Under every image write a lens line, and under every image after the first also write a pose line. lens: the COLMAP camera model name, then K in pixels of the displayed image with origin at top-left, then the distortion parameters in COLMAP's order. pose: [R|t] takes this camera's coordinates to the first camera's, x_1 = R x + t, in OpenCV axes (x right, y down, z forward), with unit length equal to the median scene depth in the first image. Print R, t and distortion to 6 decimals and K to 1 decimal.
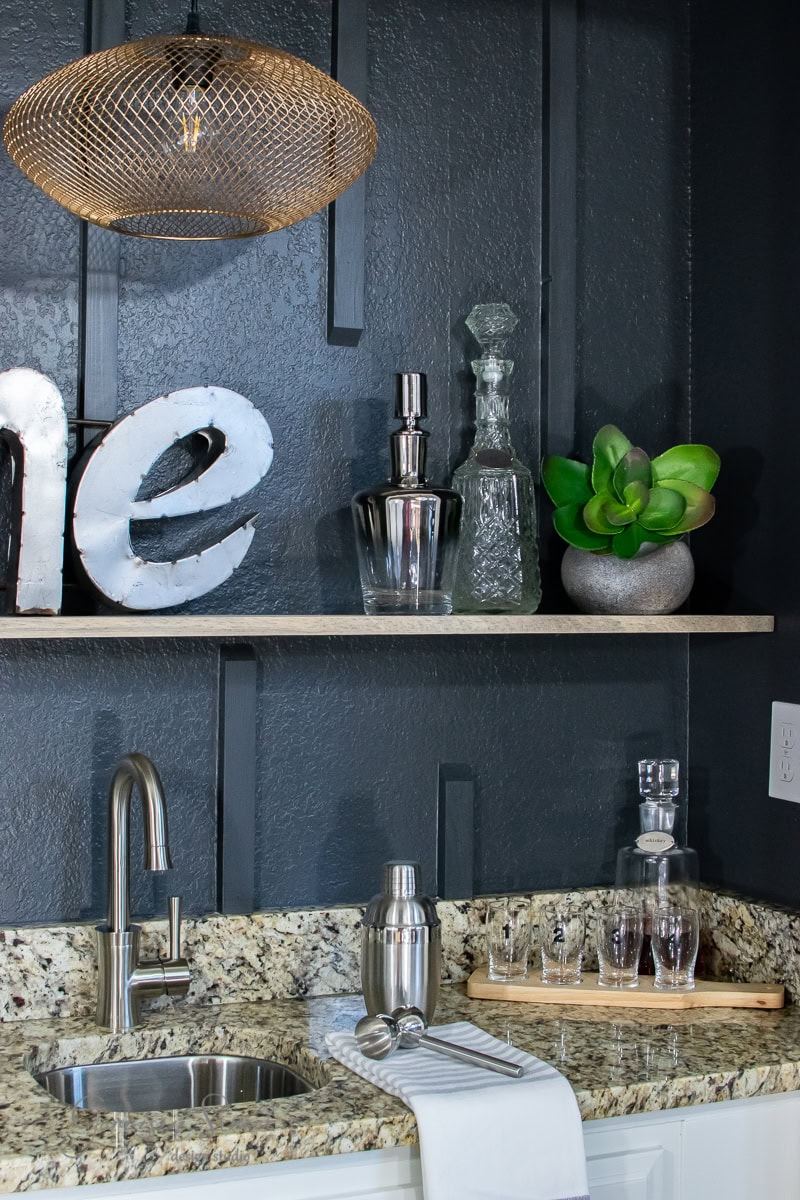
lens RADIAL K [[1836.3, 0, 400.0], [0, 1836.3, 600.0], [0, 0, 1]] dist [-0.193068, 0.203426]
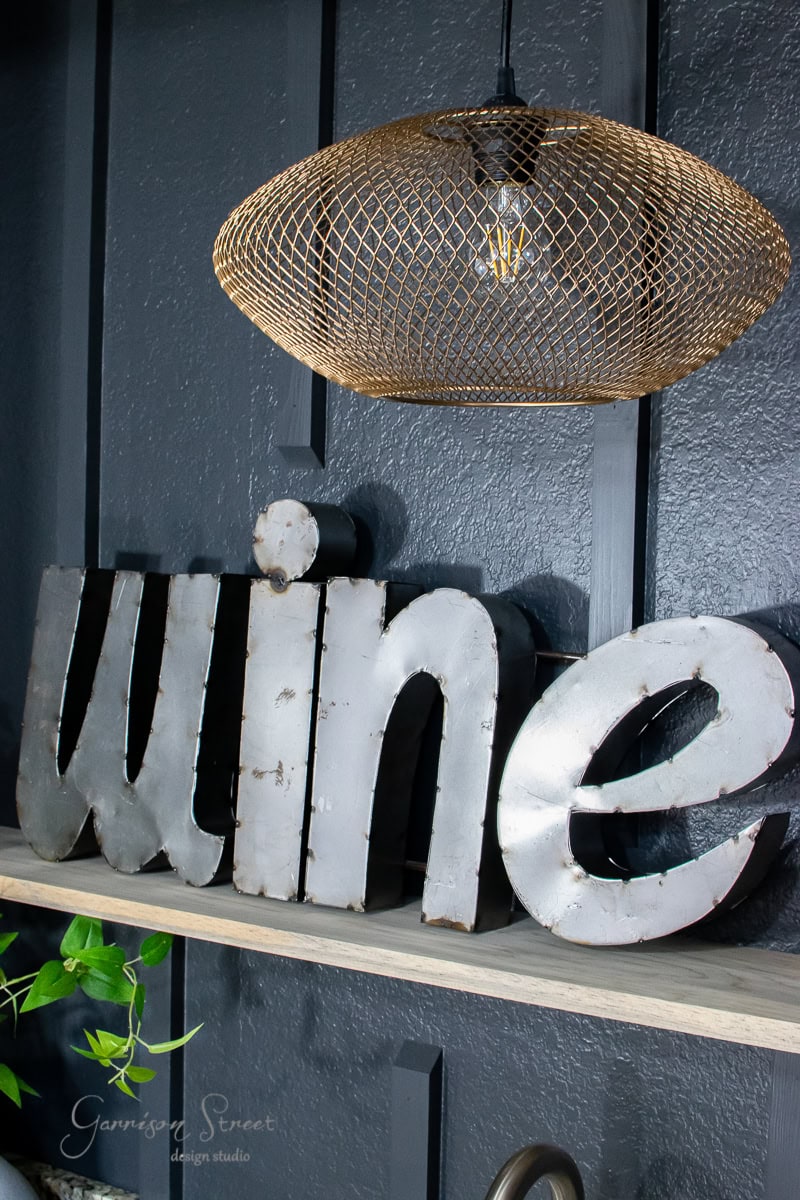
lens RADIAL K [[1836.3, 0, 400.0], [0, 1836.3, 600.0], [0, 0, 1]] dist [-0.193068, 0.203426]
pose [[0.507342, 0.044197, -0.860611, 0.402693], [-0.032987, 0.998948, 0.031855, -0.141308], [0.861113, 0.012228, 0.508266, 0.586733]]
